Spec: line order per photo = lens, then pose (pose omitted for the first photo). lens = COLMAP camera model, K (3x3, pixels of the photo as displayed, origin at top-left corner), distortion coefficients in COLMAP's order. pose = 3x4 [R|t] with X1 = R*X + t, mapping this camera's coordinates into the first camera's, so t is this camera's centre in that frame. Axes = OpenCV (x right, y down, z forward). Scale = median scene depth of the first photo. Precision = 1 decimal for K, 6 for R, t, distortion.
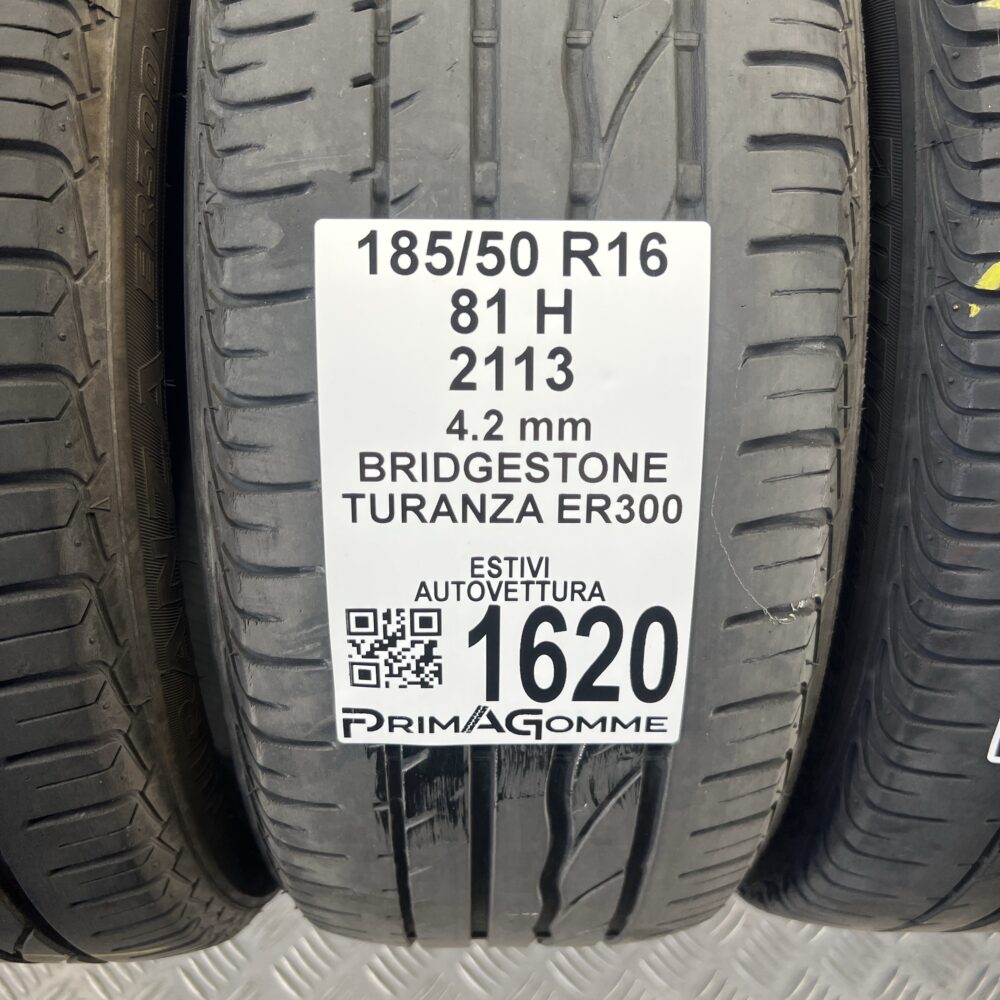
lens RADIAL K [[1061.4, 0, 475.4], [0, 1061.4, 502.0], [0, 0, 1]] dist [0.015515, -0.104874]
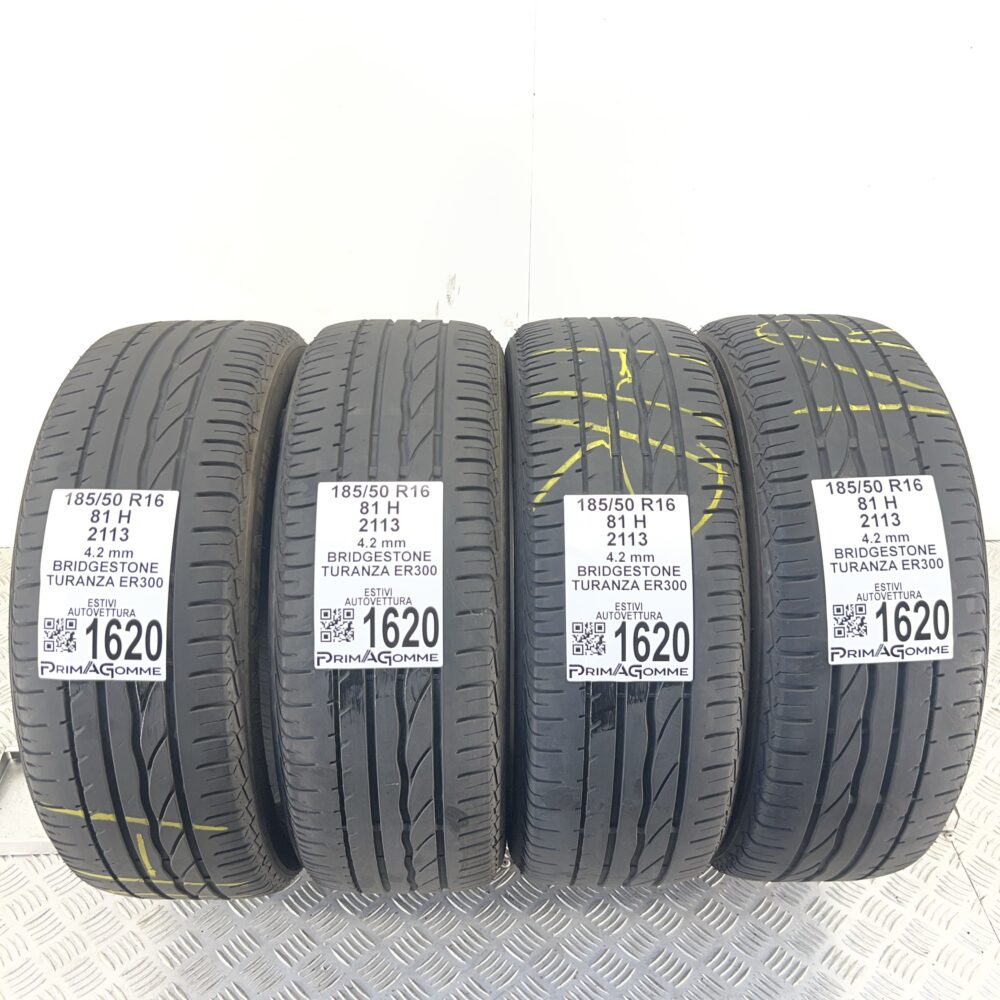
lens RADIAL K [[1061.4, 0, 475.4], [0, 1061.4, 502.0], [0, 0, 1]] dist [0.015515, -0.104874]
pose [[0.999853, -0.011698, -0.012542, 0.340331], [0.004236, 0.877048, -0.480383, 1.251824], [0.016619, 0.480260, 0.876969, -1.665995]]
